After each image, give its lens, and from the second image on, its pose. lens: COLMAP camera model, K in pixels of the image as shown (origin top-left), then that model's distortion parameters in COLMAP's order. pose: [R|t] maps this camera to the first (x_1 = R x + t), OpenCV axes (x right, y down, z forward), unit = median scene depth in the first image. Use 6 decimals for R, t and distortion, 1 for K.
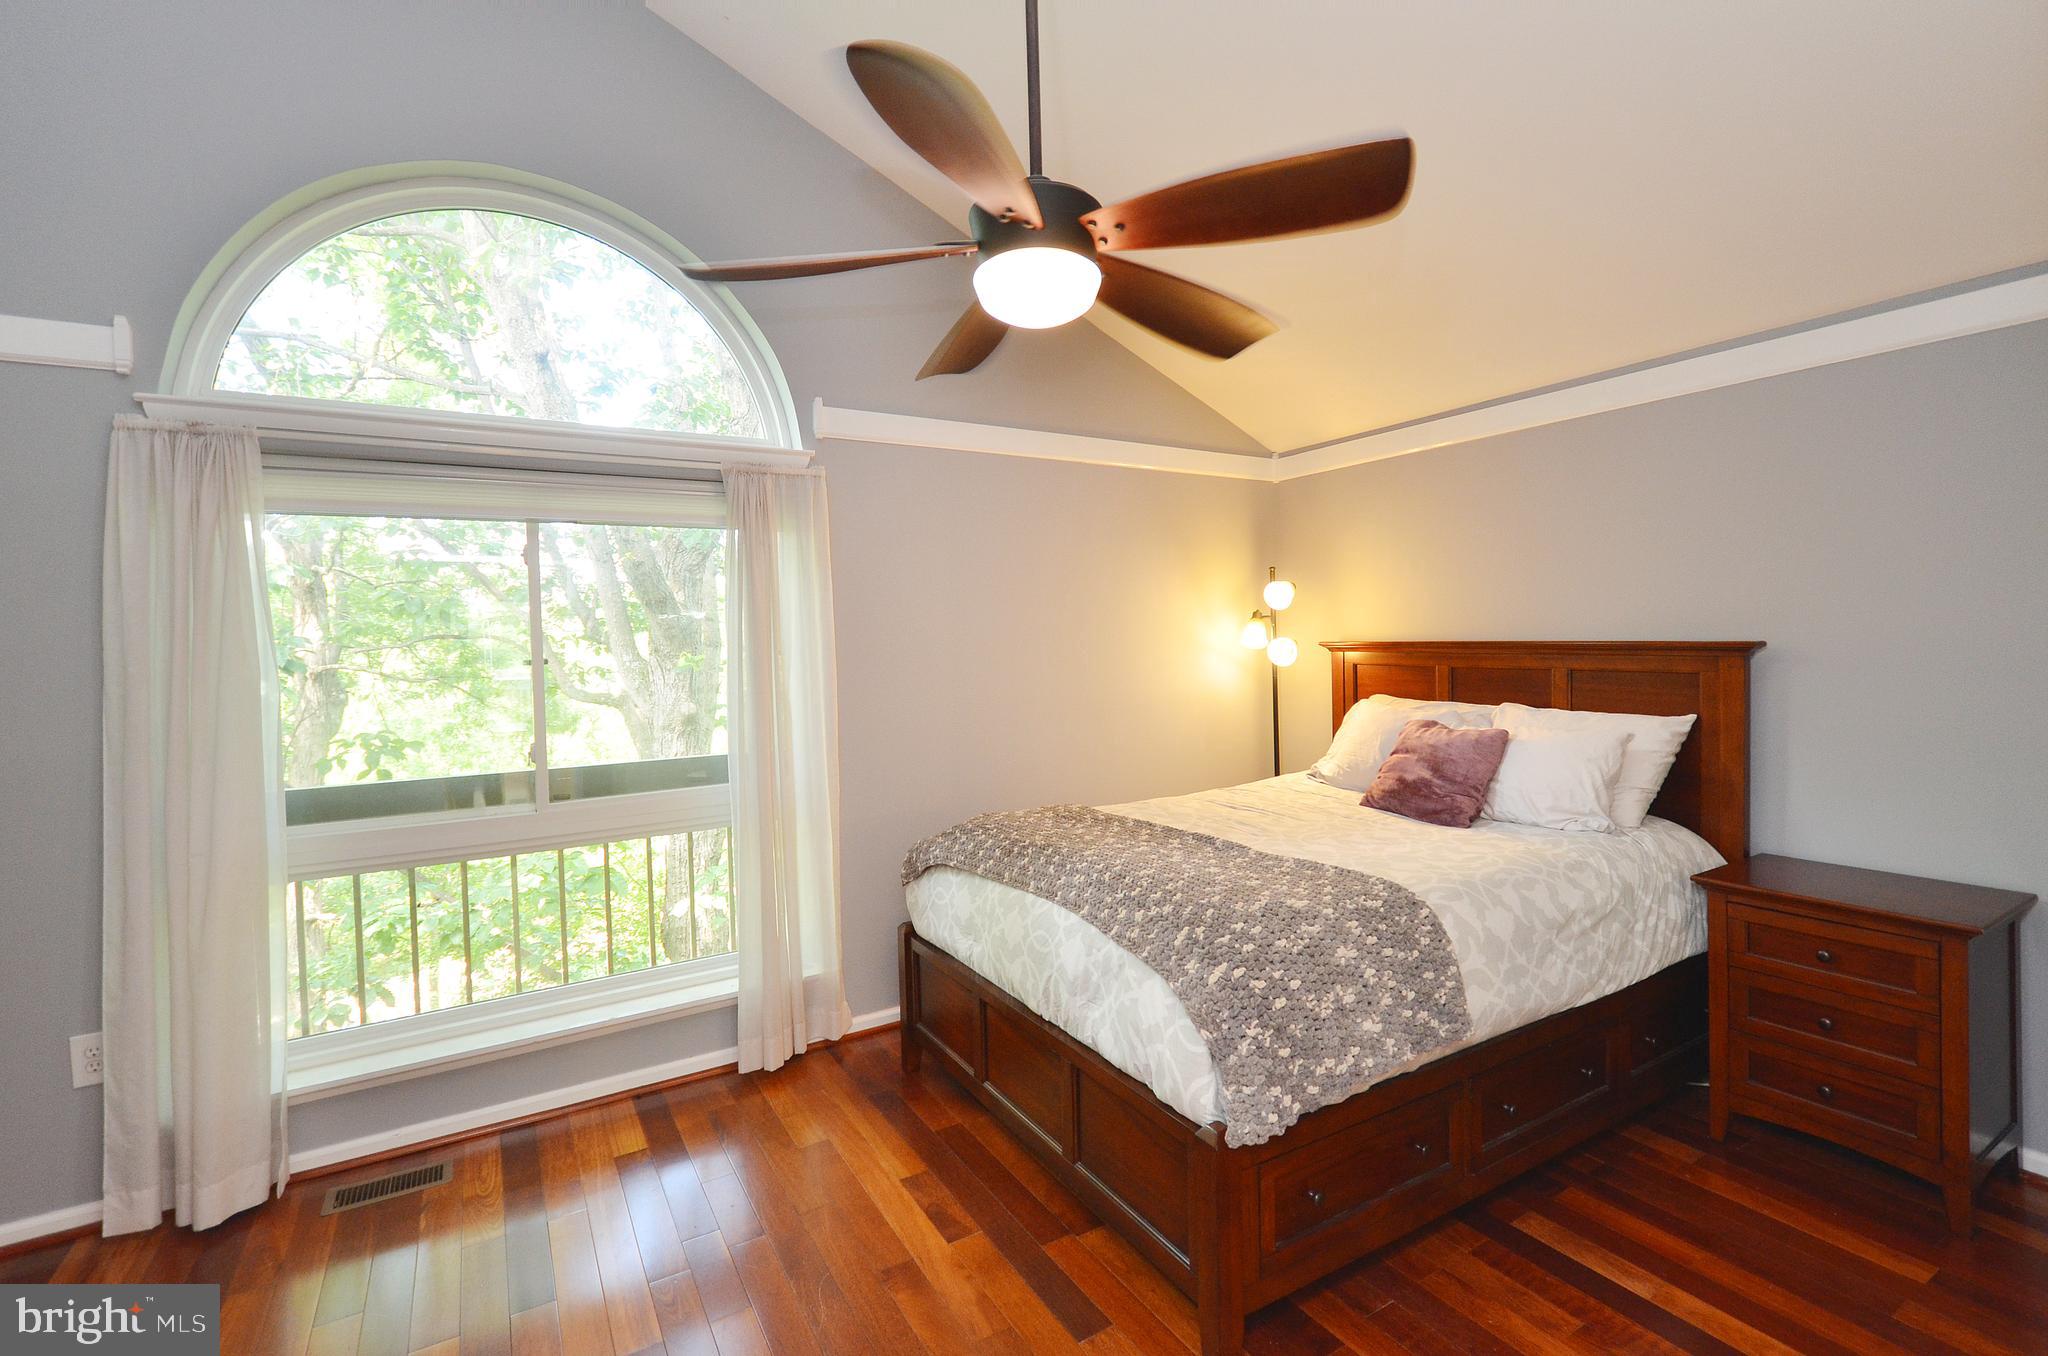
lens RADIAL K [[897.4, 0, 1032.3], [0, 897.4, 643.9], [0, 0, 1]] dist [-0.003808, 0.000249]
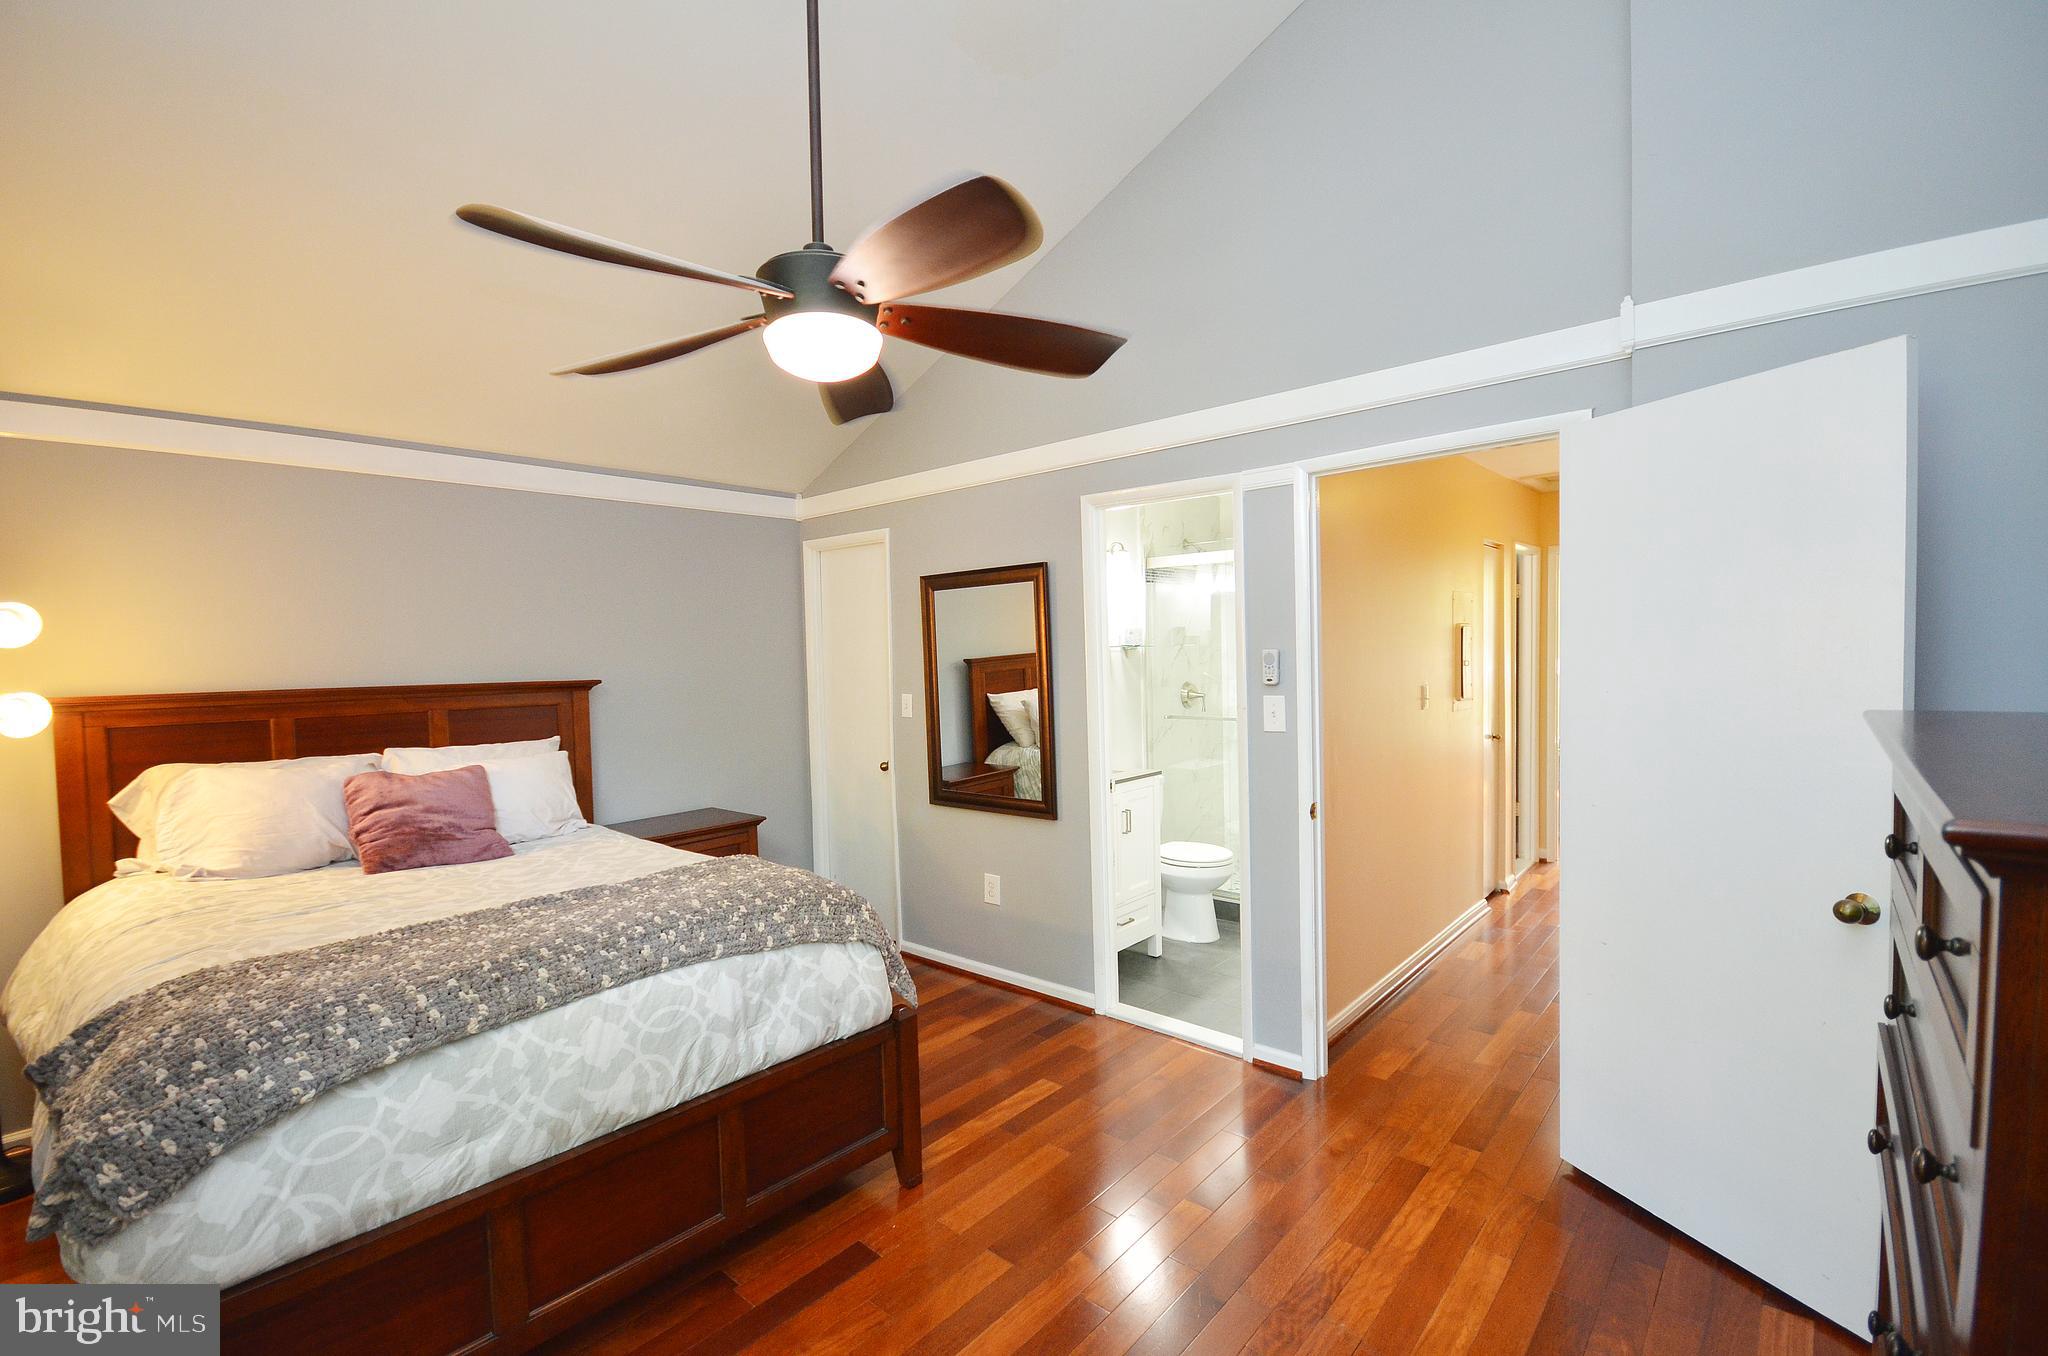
lens RADIAL K [[897.4, 0, 1032.3], [0, 897.4, 643.9], [0, 0, 1]] dist [-0.003808, 0.000249]
pose [[-0.298036, 0.035137, 0.953908, -0.920040], [0.036876, 0.999000, -0.025276, 0.002644], [-0.953842, 0.027643, -0.299034, 0.896903]]
